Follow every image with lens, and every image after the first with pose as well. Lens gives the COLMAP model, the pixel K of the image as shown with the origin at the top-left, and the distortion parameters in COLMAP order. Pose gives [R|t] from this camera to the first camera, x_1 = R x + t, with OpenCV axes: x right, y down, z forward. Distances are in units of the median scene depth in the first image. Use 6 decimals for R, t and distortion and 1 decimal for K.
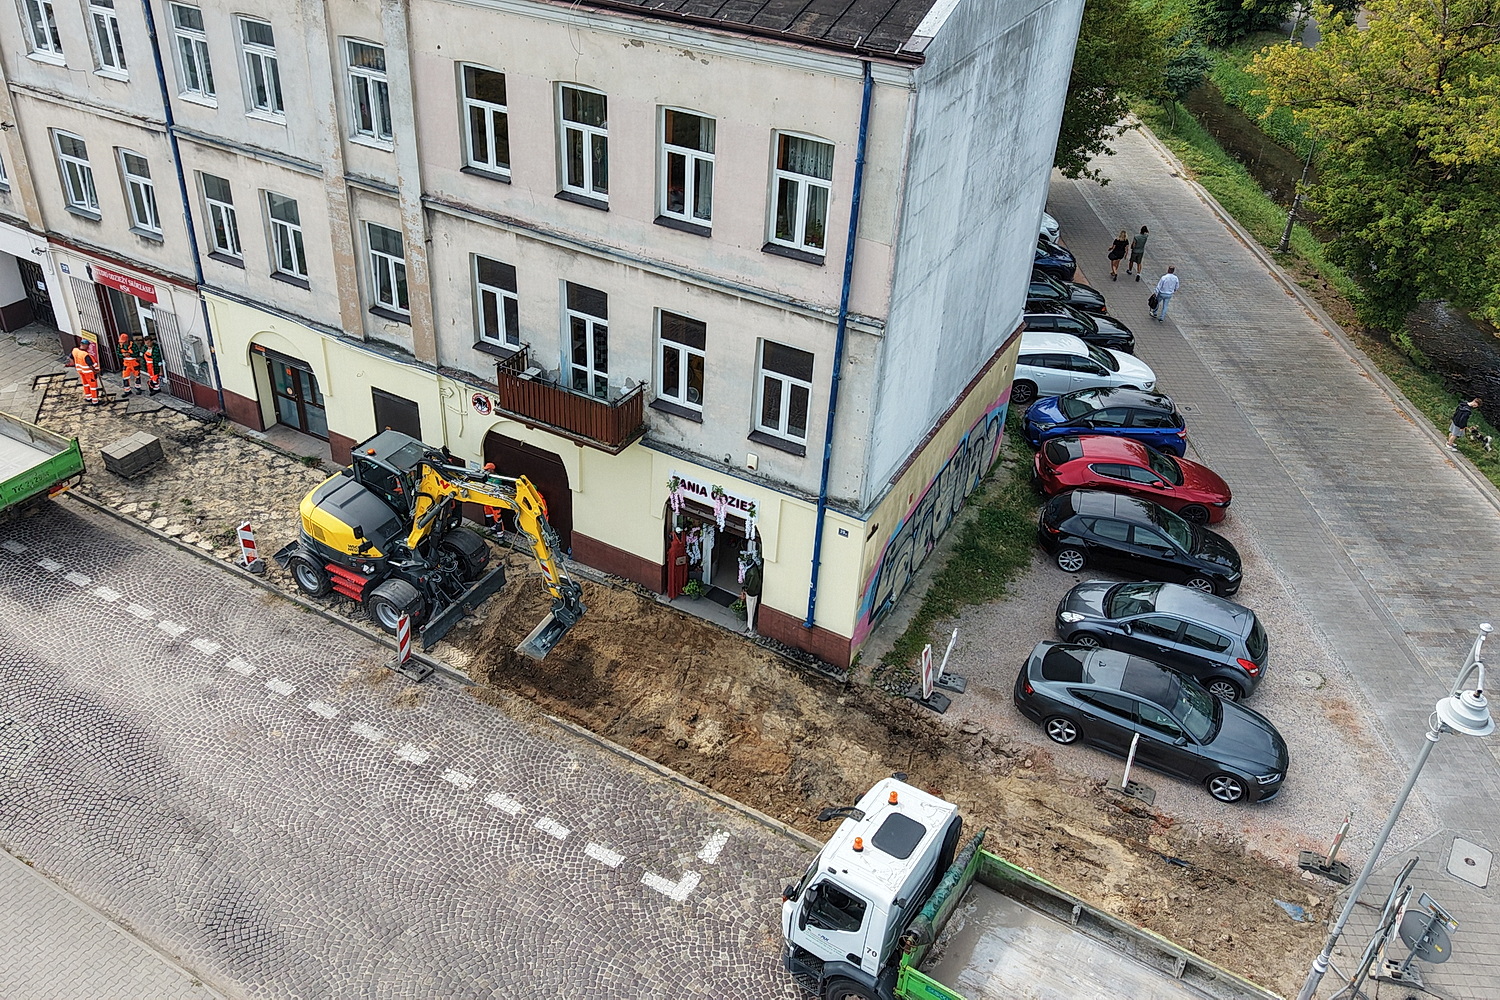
lens RADIAL K [[1291.3, 0, 713.0], [0, 1291.3, 463.0], [0, 0, 1]] dist [0.034602, -0.008448]
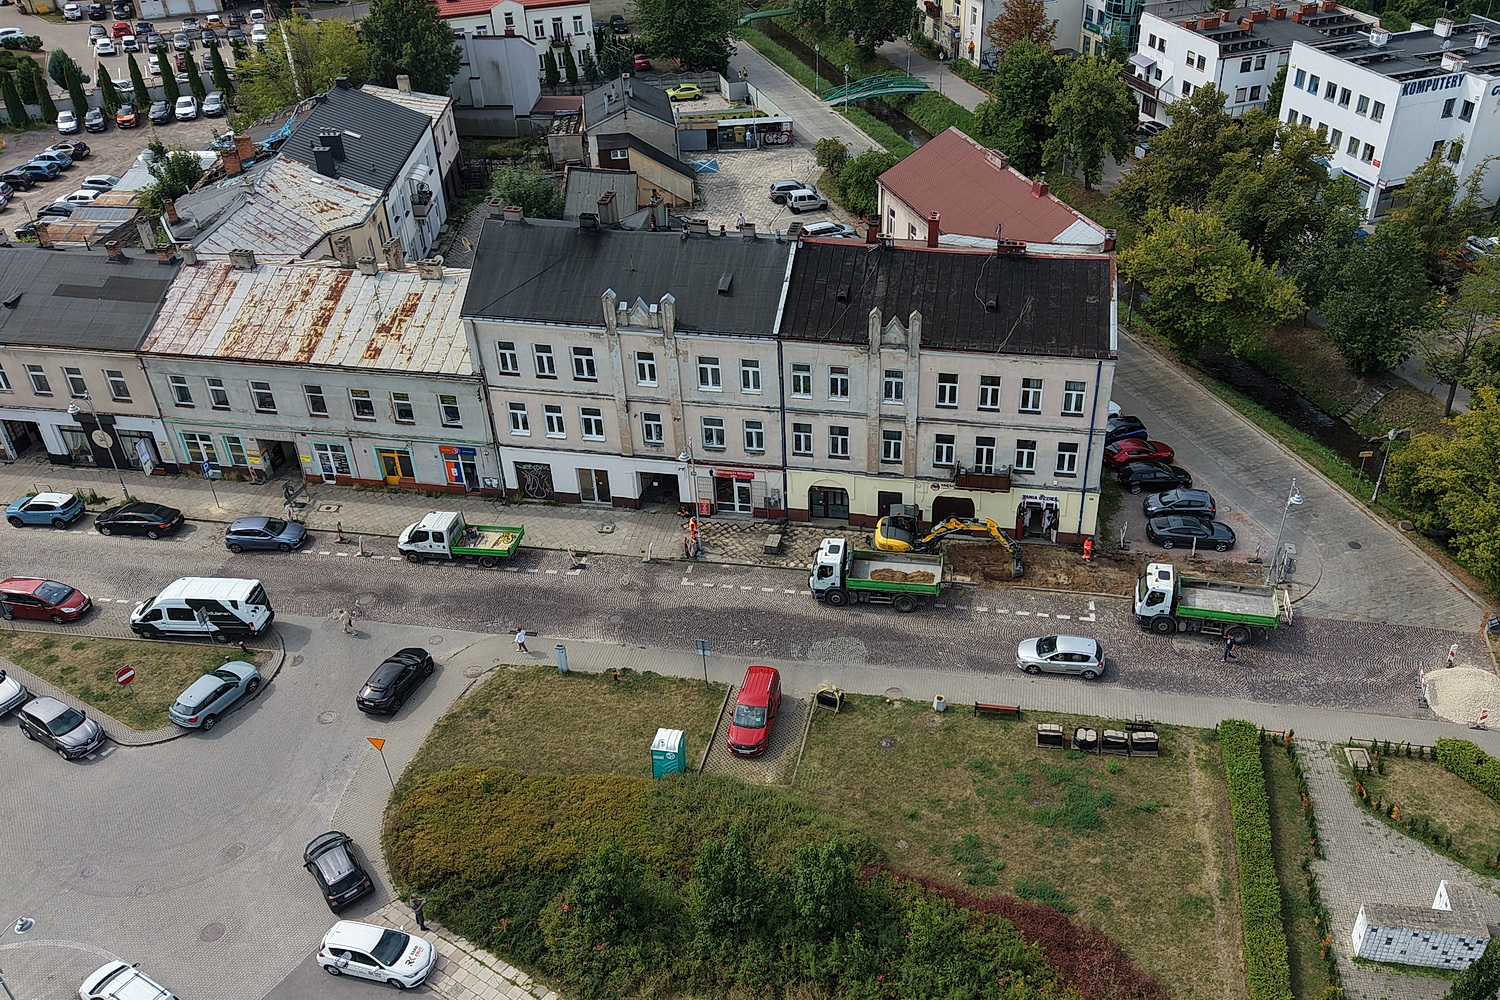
lens RADIAL K [[1299.0, 0, 859.3], [0, 1299.0, 501.6], [0, 0, 1]] dist [0.061516, -0.006413]
pose [[0.918799, -0.248061, 0.307041, -1.187130], [0.232808, 0.968715, 0.085970, -0.291659], [-0.318761, -0.007508, 0.947805, -1.506144]]
